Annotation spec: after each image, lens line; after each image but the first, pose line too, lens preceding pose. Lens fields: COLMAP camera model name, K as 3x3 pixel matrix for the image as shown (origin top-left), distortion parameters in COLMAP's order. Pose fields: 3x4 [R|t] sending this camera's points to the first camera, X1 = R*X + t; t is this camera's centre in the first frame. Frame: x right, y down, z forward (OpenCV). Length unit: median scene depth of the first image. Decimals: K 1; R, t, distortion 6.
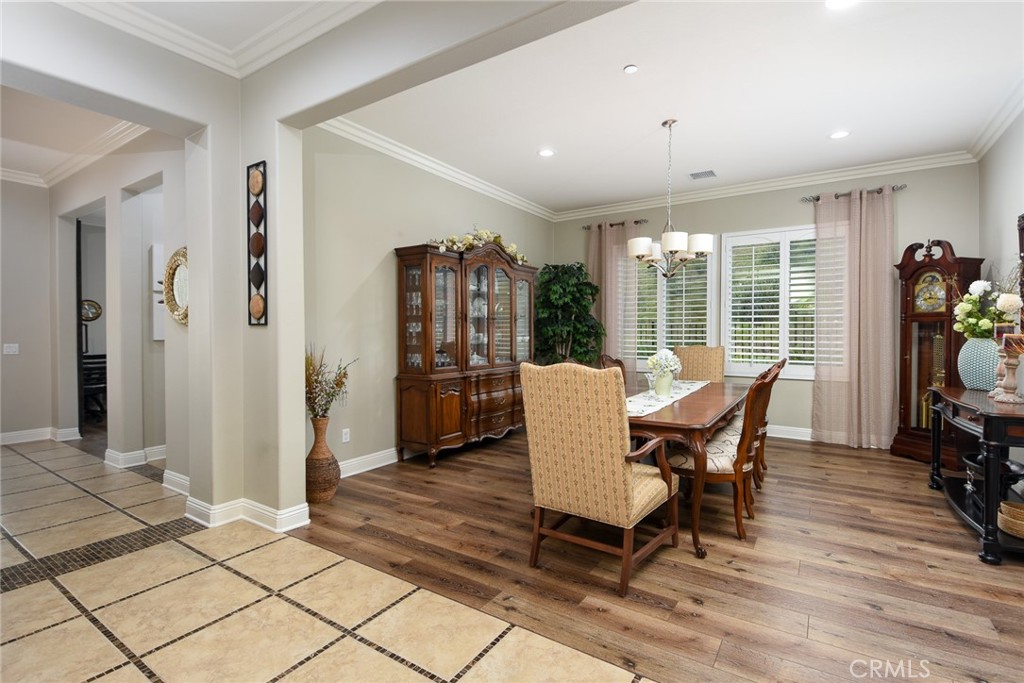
lens RADIAL K [[460.5, 0, 526.7], [0, 460.5, 343.4], [0, 0, 1]] dist [0.027498, -0.023594]
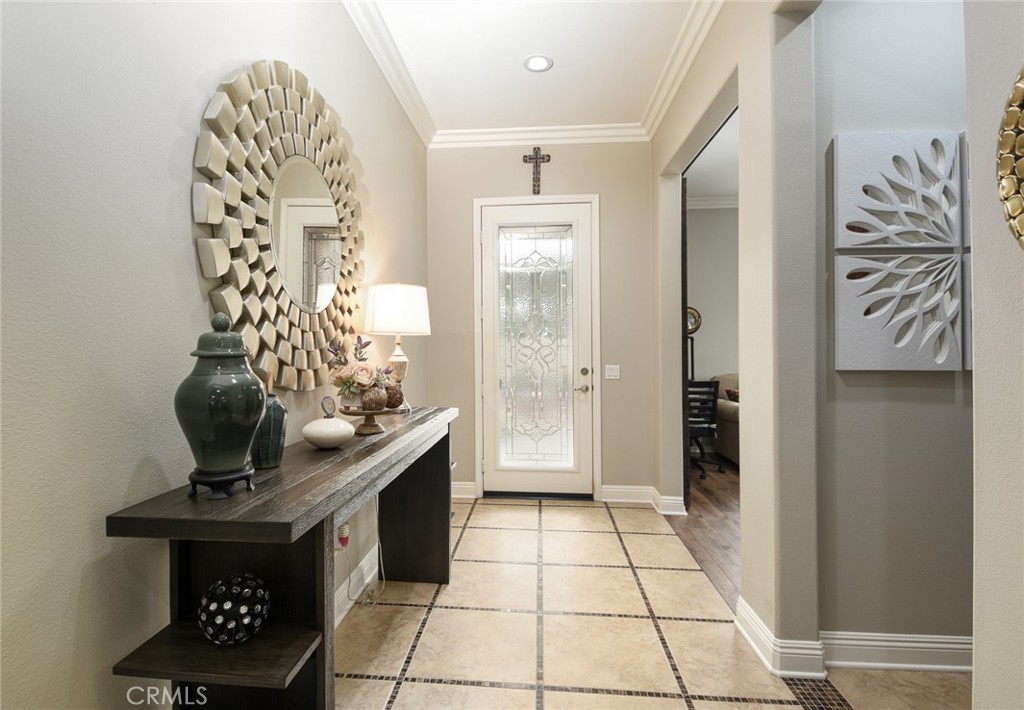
lens RADIAL K [[524.6, 0, 493.2], [0, 524.6, 355.2], [0, 0, 1]] dist [0.001508, 0.000240]
pose [[0.450805, 0.003395, -0.892616, -0.441147], [-0.004507, 0.999989, 0.001527, -0.016123], [0.892611, 0.003335, 0.450815, 0.436256]]
